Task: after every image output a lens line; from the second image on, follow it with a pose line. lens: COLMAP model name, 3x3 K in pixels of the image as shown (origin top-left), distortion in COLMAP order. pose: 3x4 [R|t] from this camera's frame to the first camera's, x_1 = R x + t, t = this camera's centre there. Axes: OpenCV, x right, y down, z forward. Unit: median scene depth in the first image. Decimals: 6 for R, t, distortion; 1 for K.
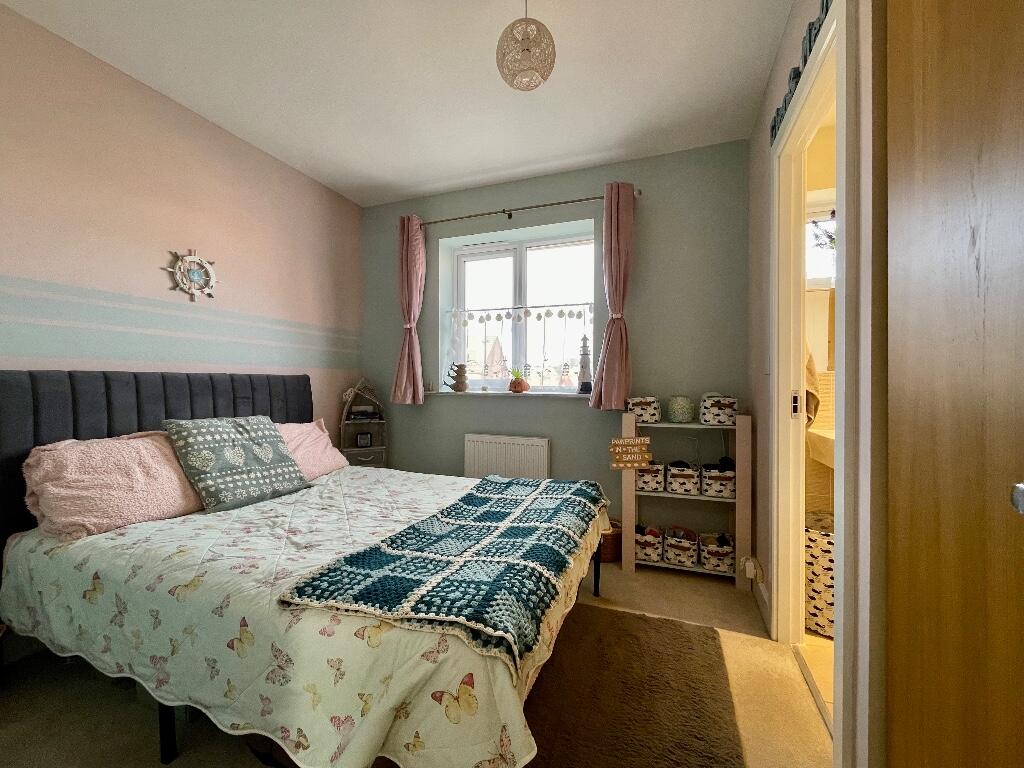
lens RADIAL K [[419.3, 0, 510.8], [0, 419.3, 379.7], [0, 0, 1]] dist [-0.011297, -0.000190]
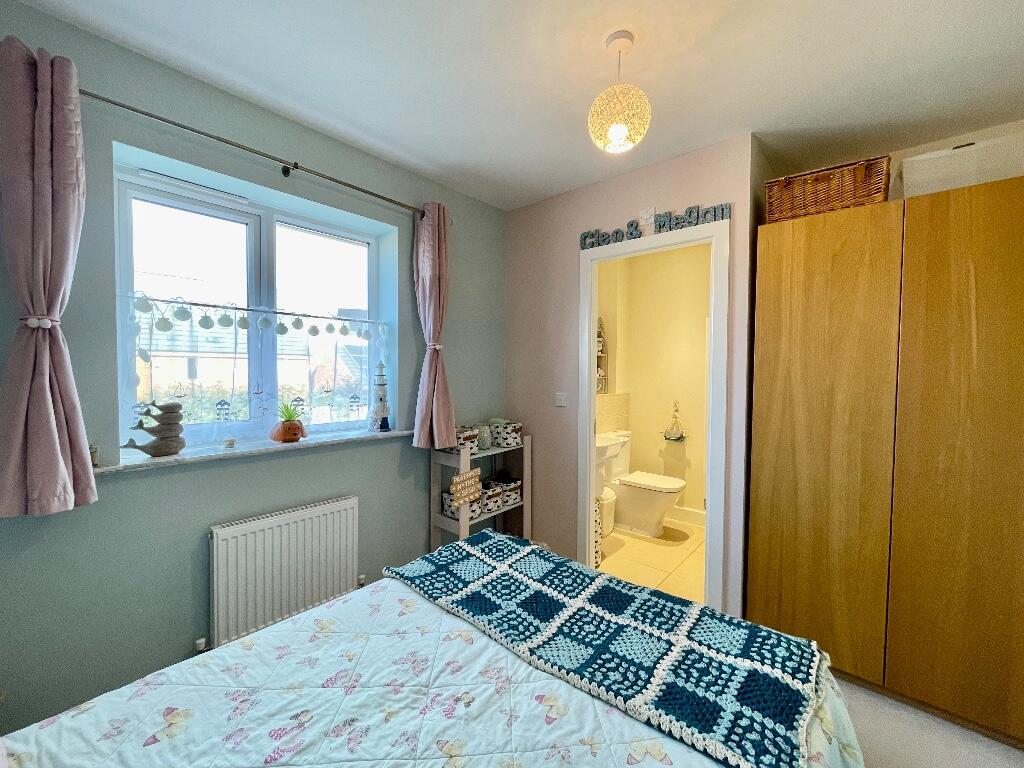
lens RADIAL K [[419.3, 0, 509.4], [0, 419.3, 381.6], [0, 0, 1]] dist [-0.011297, -0.000190]
pose [[0.343844, -0.031303, 0.938505, -0.615213], [-0.010898, 0.999244, 0.037321, -0.118033], [-0.938963, -0.023060, 0.343243, 0.556693]]
